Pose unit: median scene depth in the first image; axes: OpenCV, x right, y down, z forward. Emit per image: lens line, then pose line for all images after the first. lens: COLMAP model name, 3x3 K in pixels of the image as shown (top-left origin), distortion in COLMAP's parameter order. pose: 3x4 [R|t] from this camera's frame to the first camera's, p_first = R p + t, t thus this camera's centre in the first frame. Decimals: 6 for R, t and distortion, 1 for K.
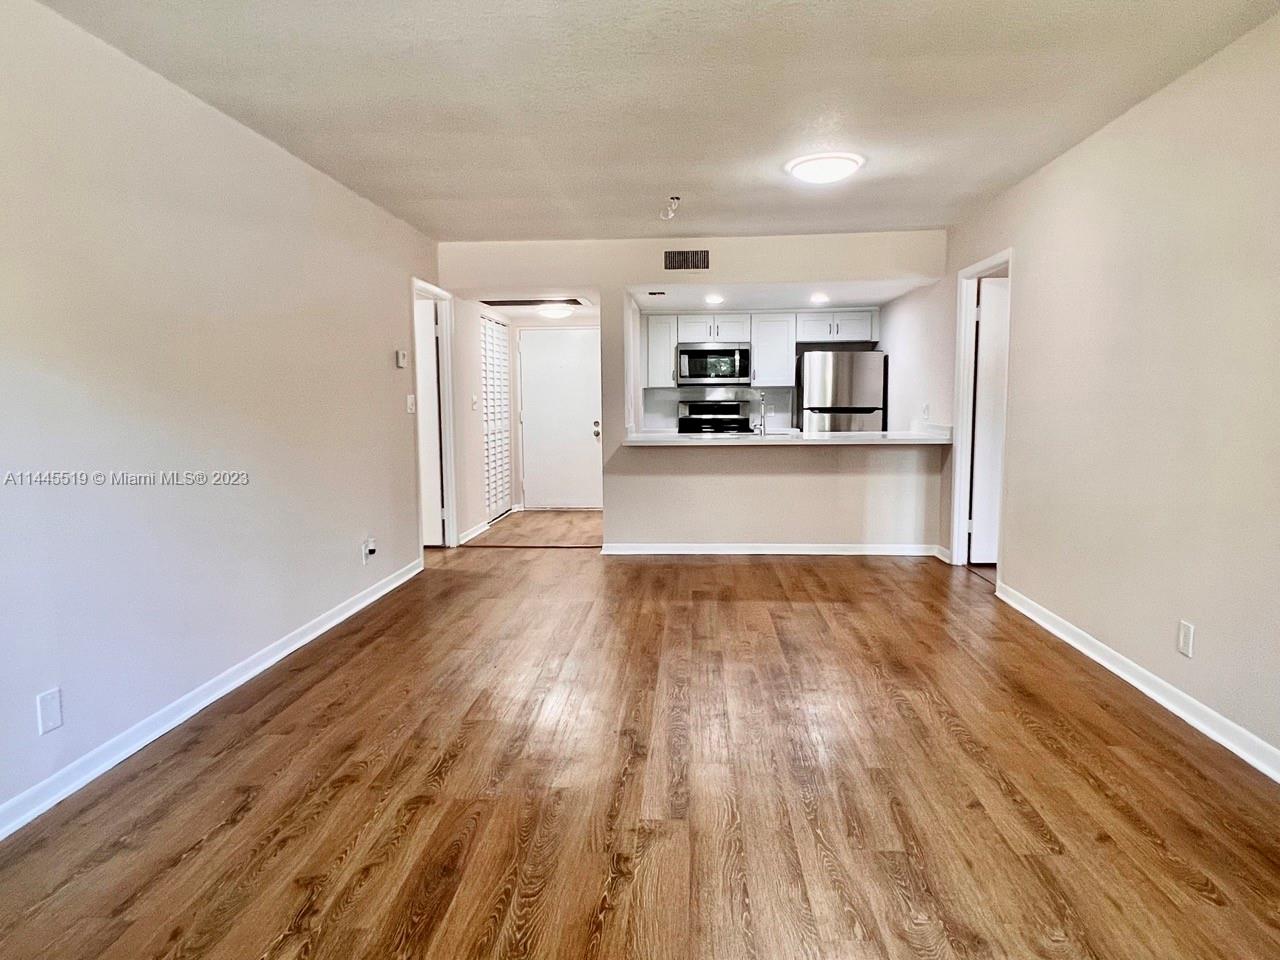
lens RADIAL K [[790.7, 0, 635.8], [0, 790.7, 477.7], [0, 0, 1]] dist [0.000024, -0.001198]
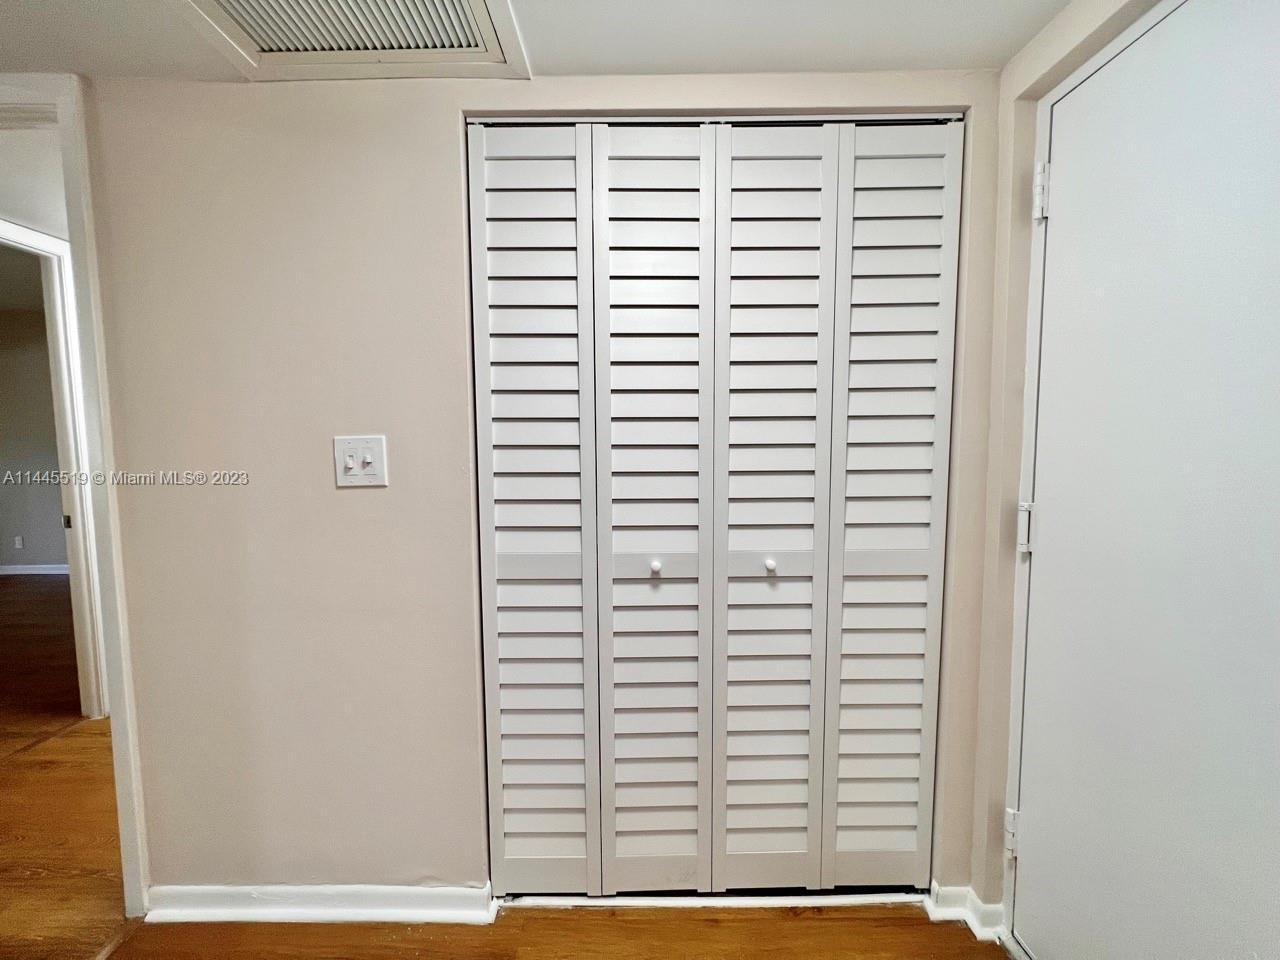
lens RADIAL K [[508.4, 0, 636.2], [0, 508.4, 474.8], [0, 0, 1]] dist [-0.000716, -0.000106]
pose [[0.082109, 0.083651, -0.993107, -0.020361], [-0.097099, 0.992402, 0.075563, -0.099464], [0.991882, 0.090225, 0.089608, 0.949825]]
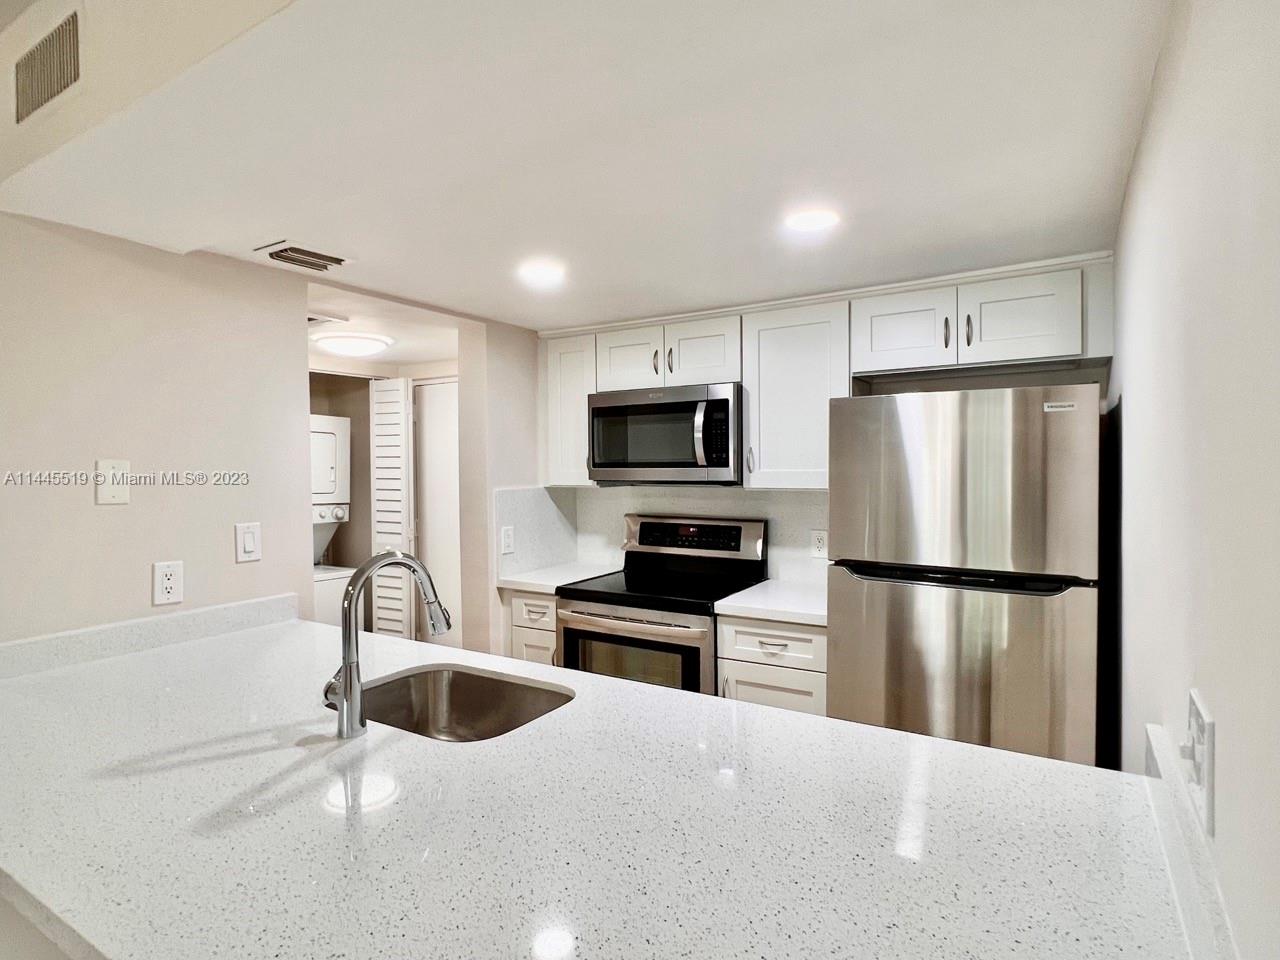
lens RADIAL K [[690.1, 0, 635.3], [0, 690.1, 479.4], [0, 0, 1]] dist [0.000597, 0.000411]
pose [[0.883668, 0.010111, -0.468005, 0.264671], [-0.046103, 0.996786, -0.065515, -0.094753], [0.465838, 0.079471, 0.881294, 0.660835]]
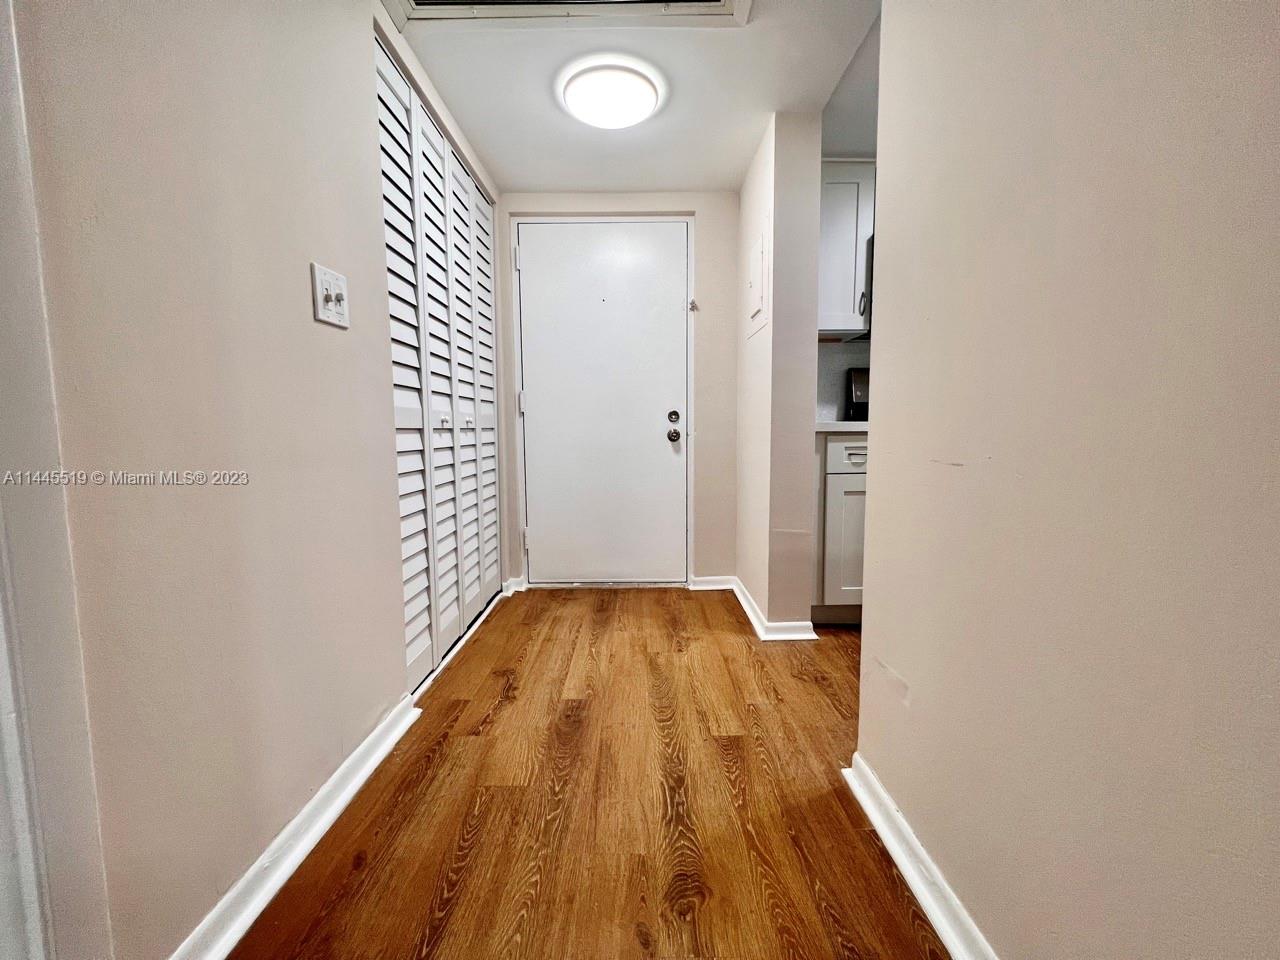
lens RADIAL K [[512.2, 0, 645.6], [0, 512.2, 478.8], [0, 0, 1]] dist [0.000469, 0.000192]
pose [[0.996273, -0.007881, 0.085899, -0.102236], [0.008149, 0.999963, -0.002776, -0.030518], [-0.085874, 0.003466, 0.996300, 0.726105]]
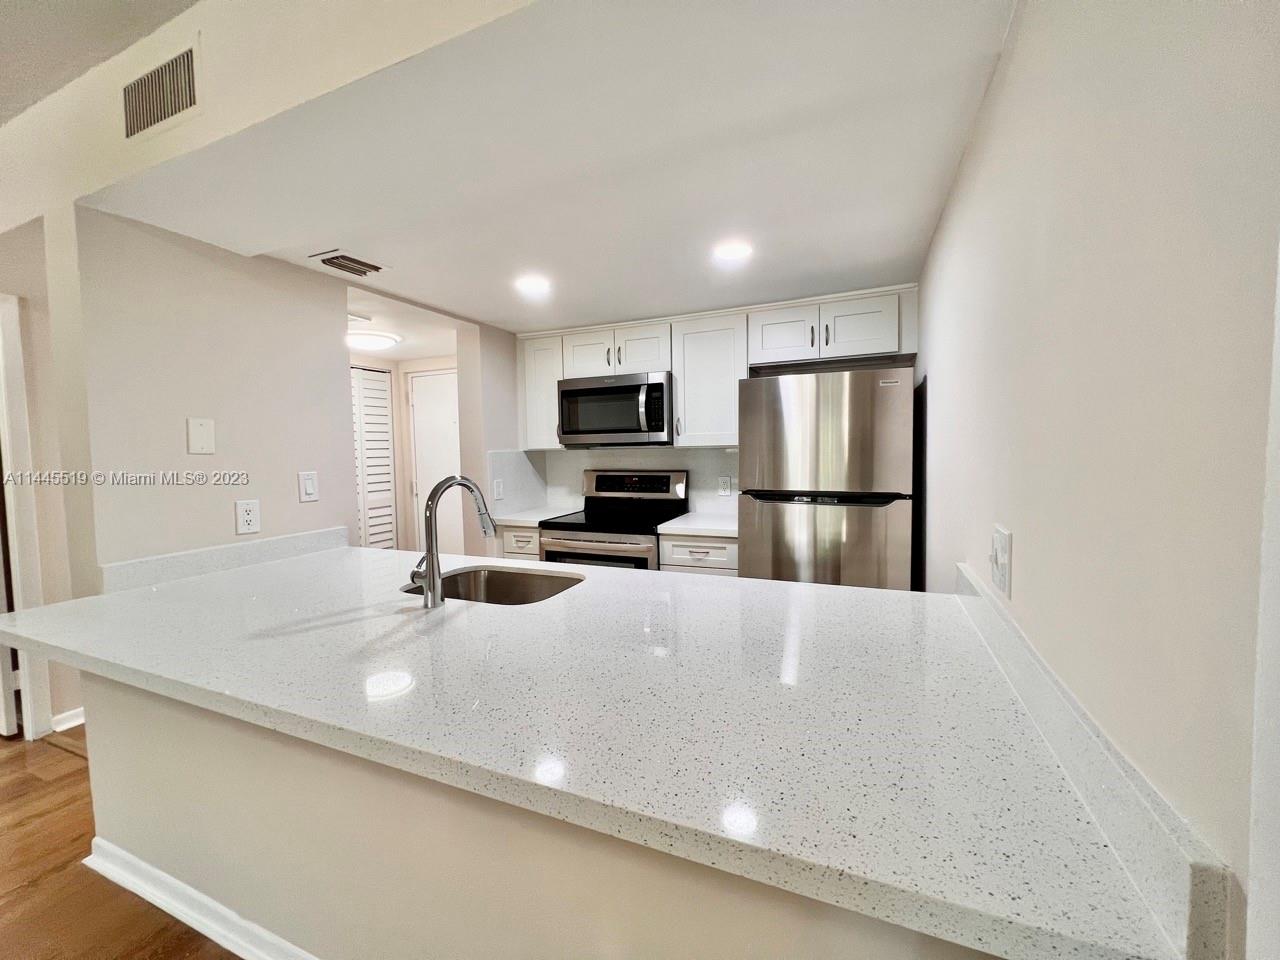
lens RADIAL K [[515.9, 0, 639.7], [0, 515.9, 476.5], [0, 0, 1]] dist [0.000731, -0.000110]
pose [[0.944272, 0.007508, -0.329079, 0.247898], [-0.021755, 0.998977, -0.039633, -0.078859], [0.328445, 0.044583, 0.943470, 0.638427]]
